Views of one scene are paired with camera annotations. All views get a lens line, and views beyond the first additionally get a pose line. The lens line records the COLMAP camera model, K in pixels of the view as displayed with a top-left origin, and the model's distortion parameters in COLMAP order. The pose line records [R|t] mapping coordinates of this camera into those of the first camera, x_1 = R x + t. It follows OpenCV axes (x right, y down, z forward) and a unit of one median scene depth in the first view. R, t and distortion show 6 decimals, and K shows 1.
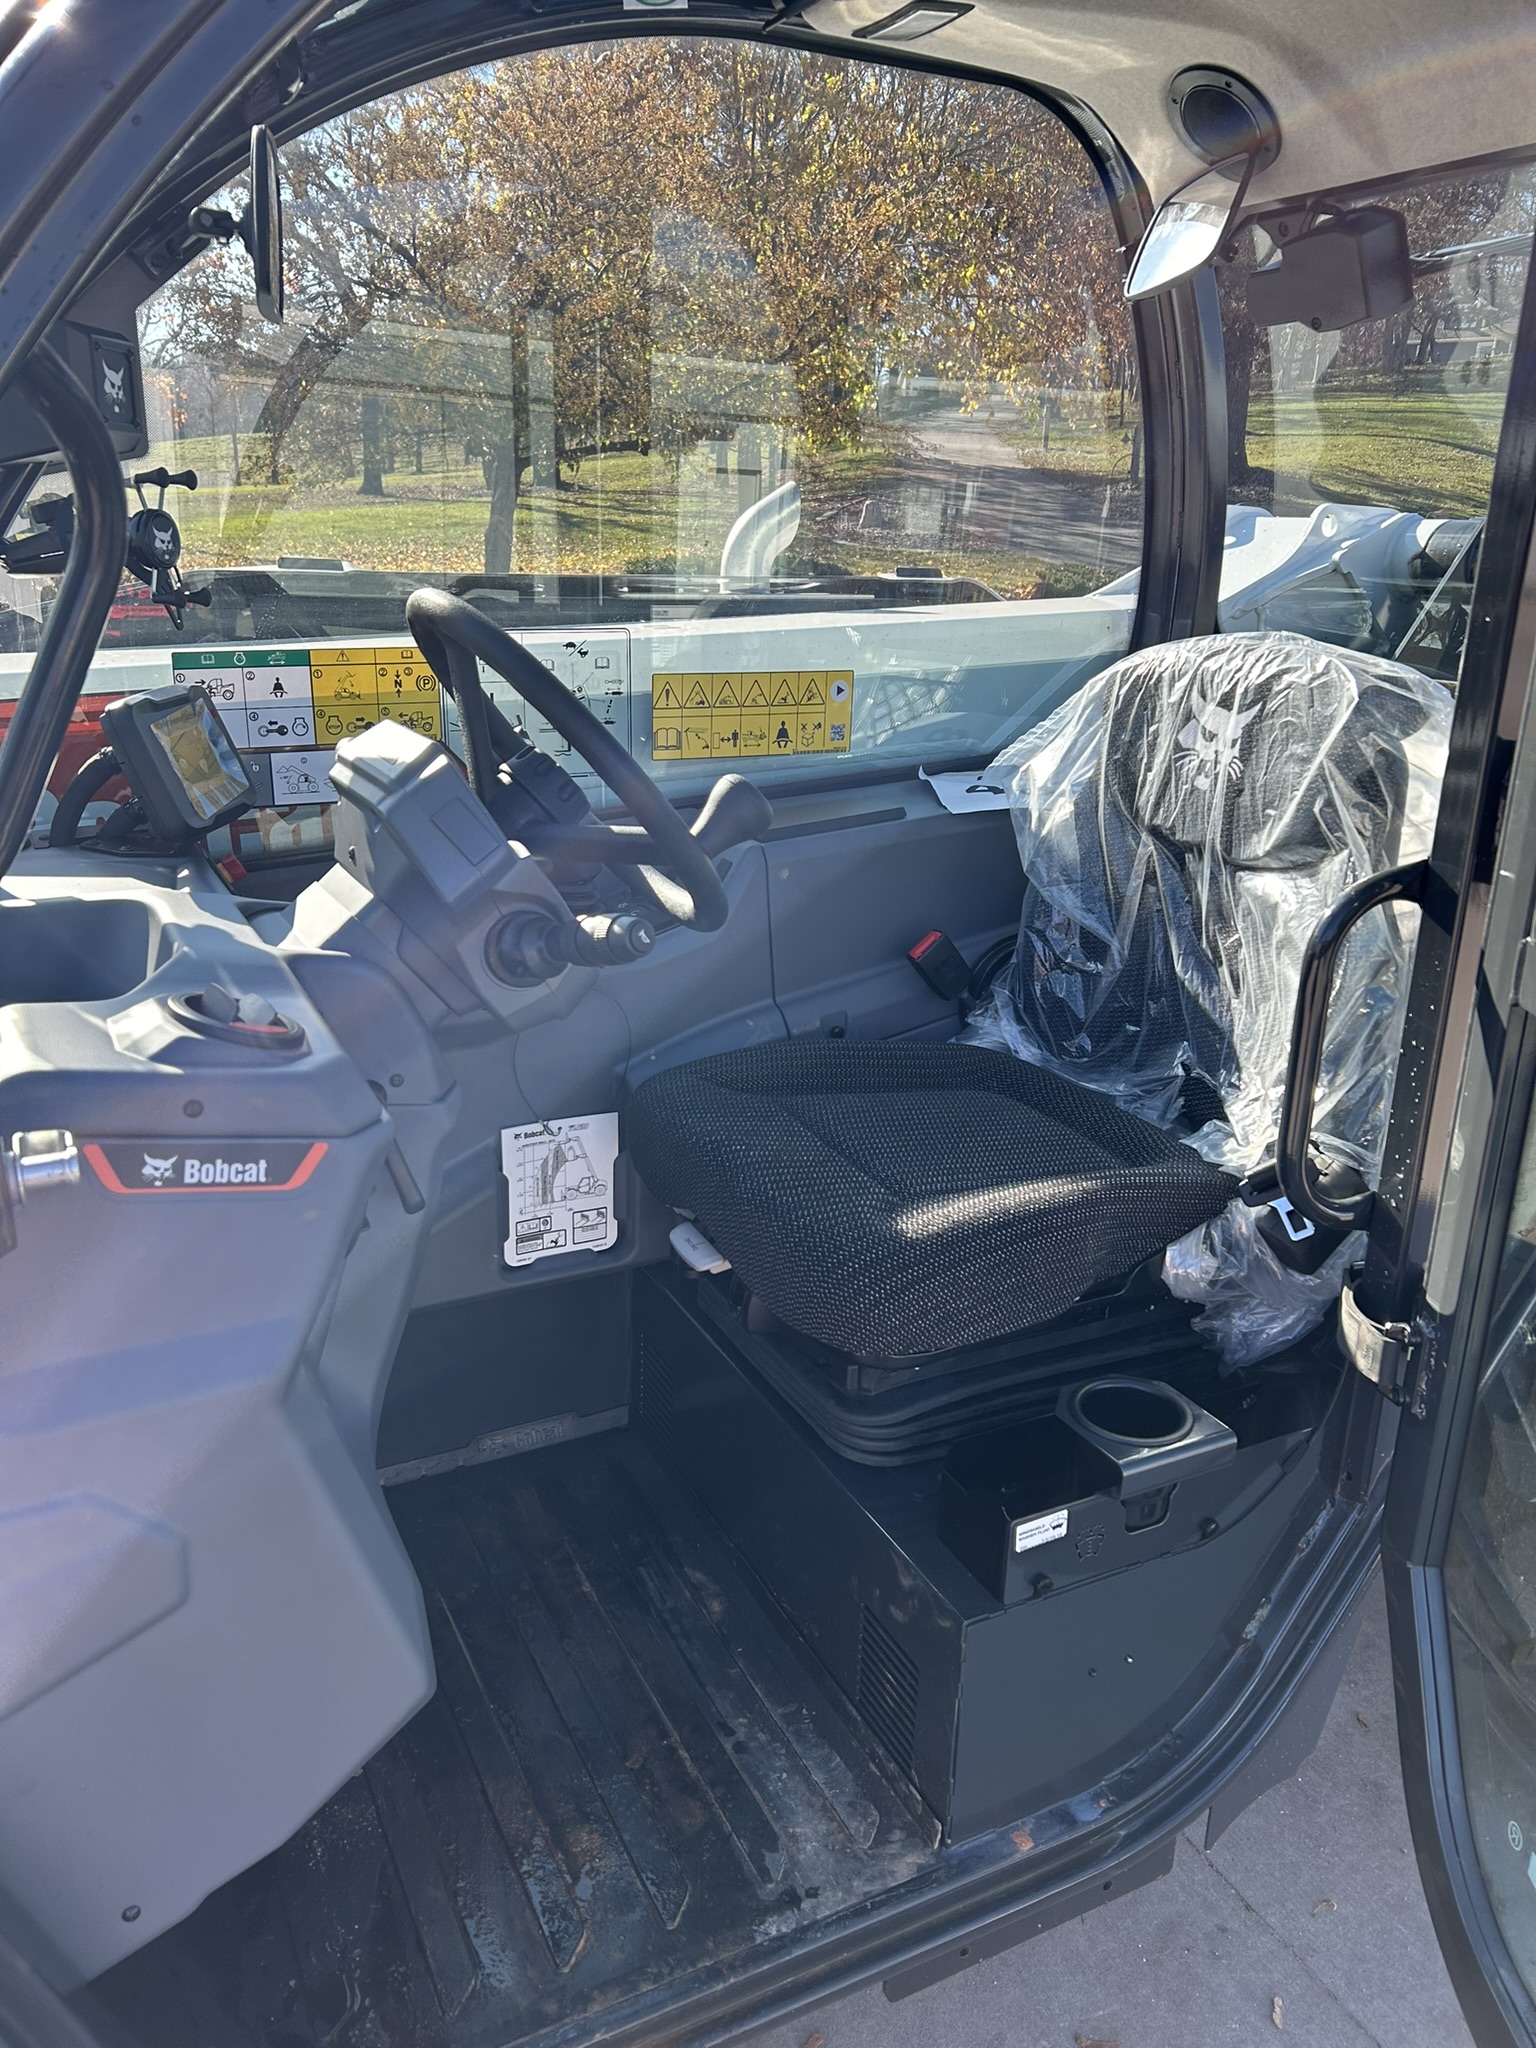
lens RADIAL K [[1536.6, 0, 768.0], [0, 1536.6, 1024.0], [0, 0, 1]] dist [0.006376, 0.002074]
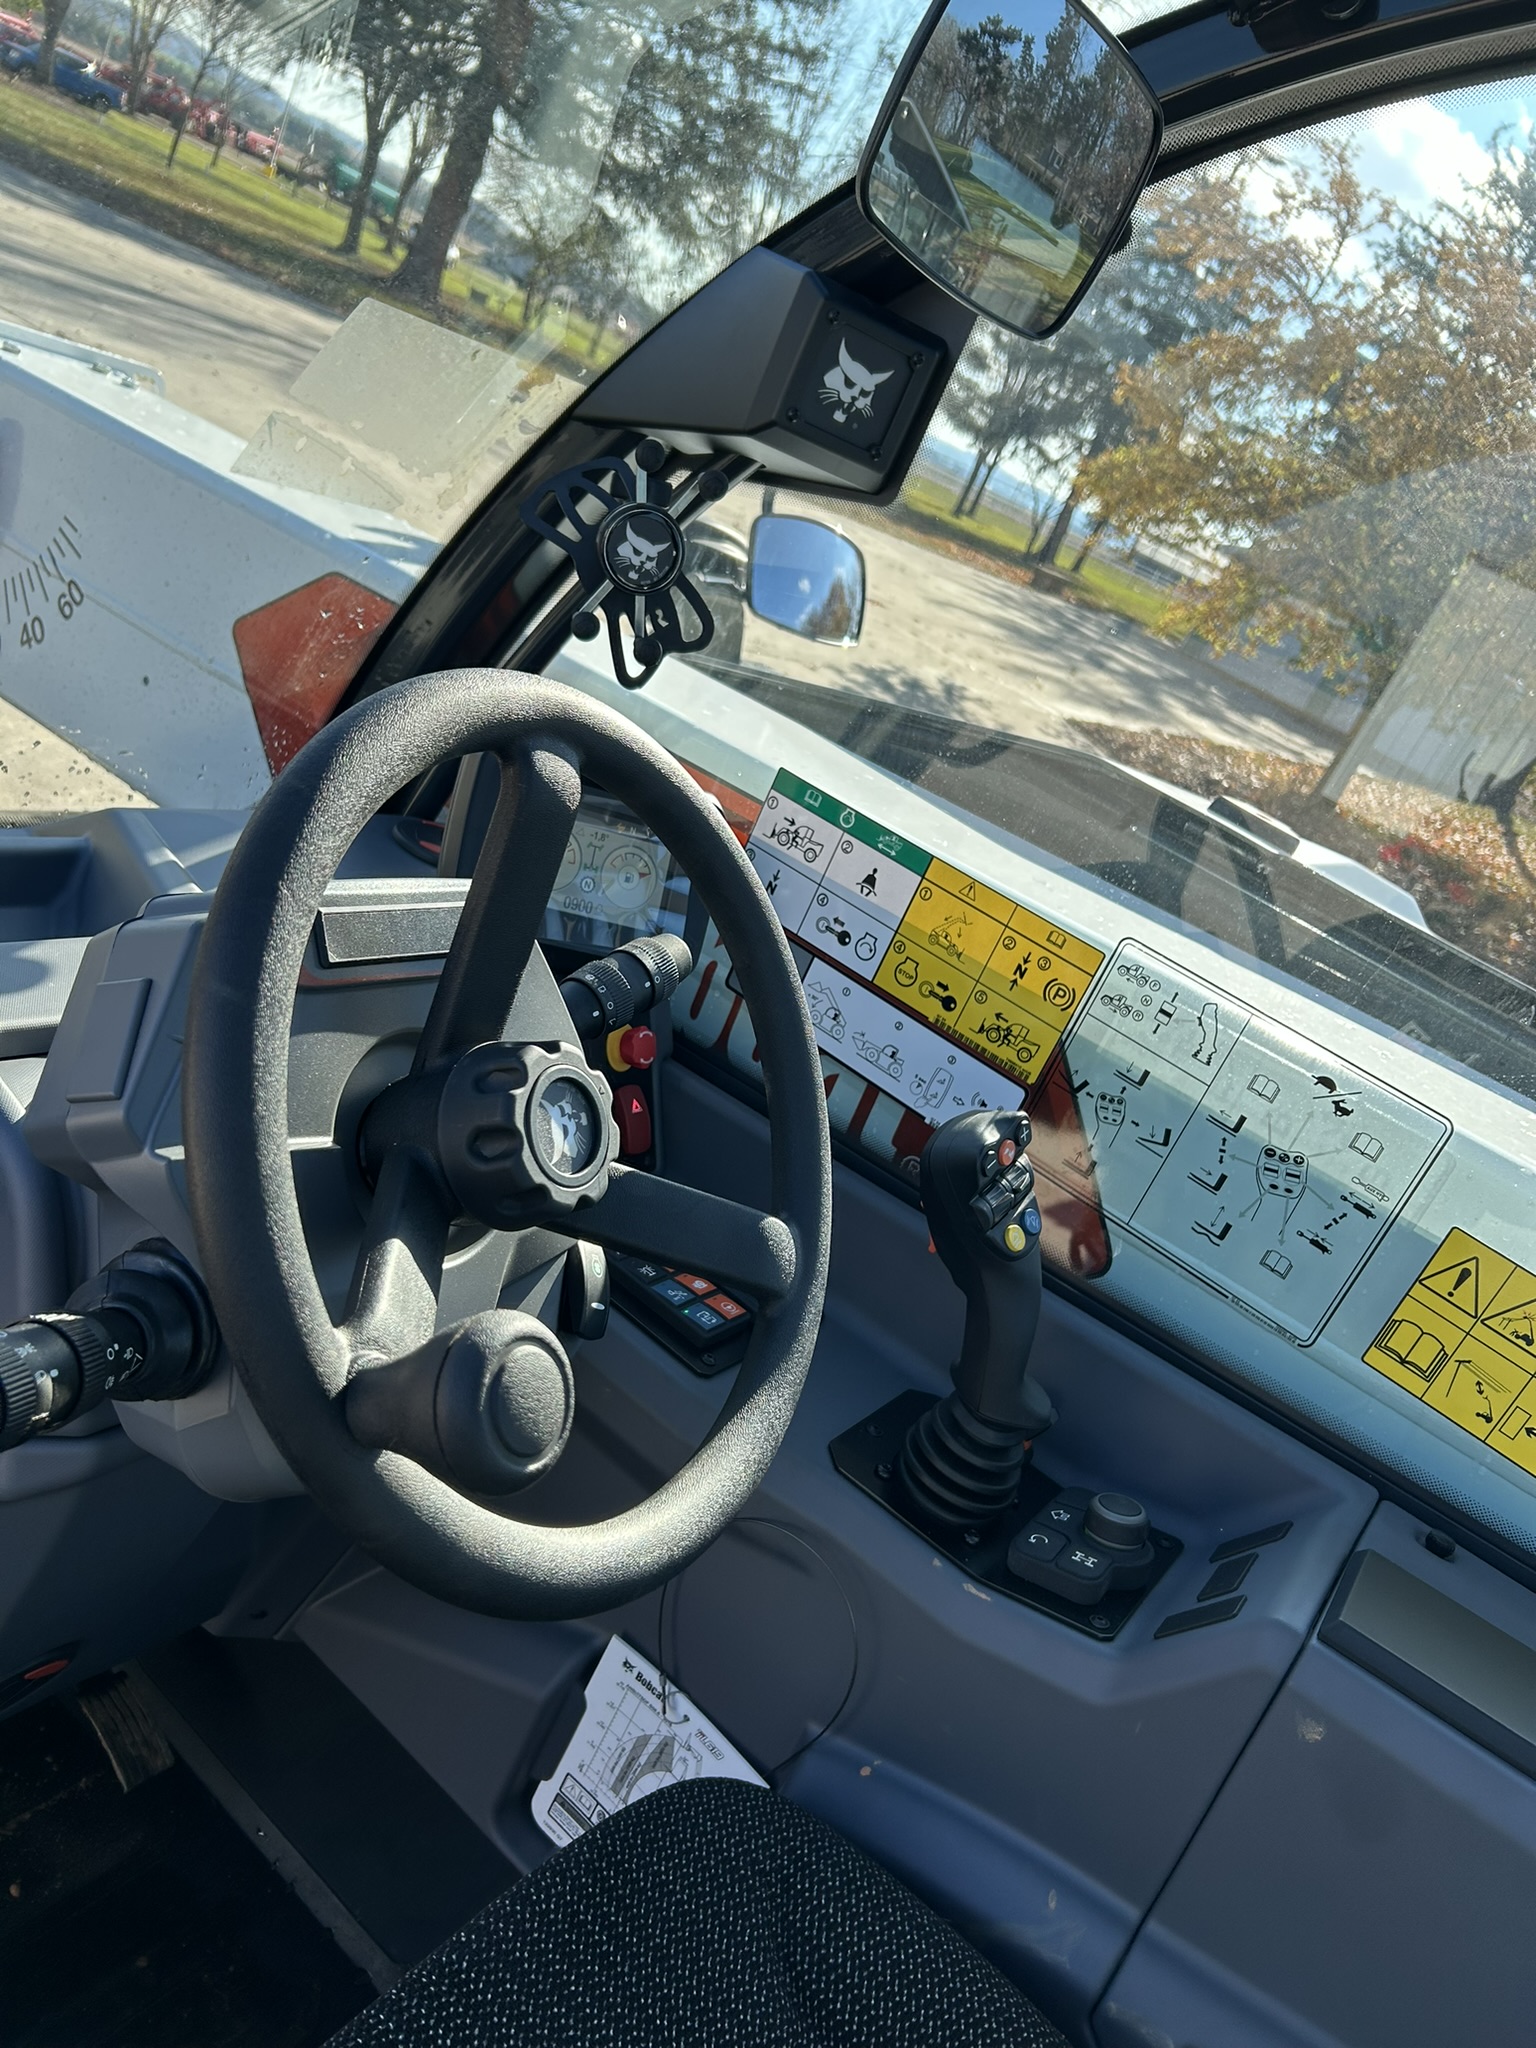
lens RADIAL K [[1536.6, 0, 768.0], [0, 1536.6, 1024.0], [0, 0, 1]] dist [0.006376, 0.002074]
pose [[0.442223, 0.485377, -0.754221, 0.181956], [-0.613637, 0.777031, 0.140262, -0.229051], [0.654132, 0.400790, 0.641465, 0.555143]]
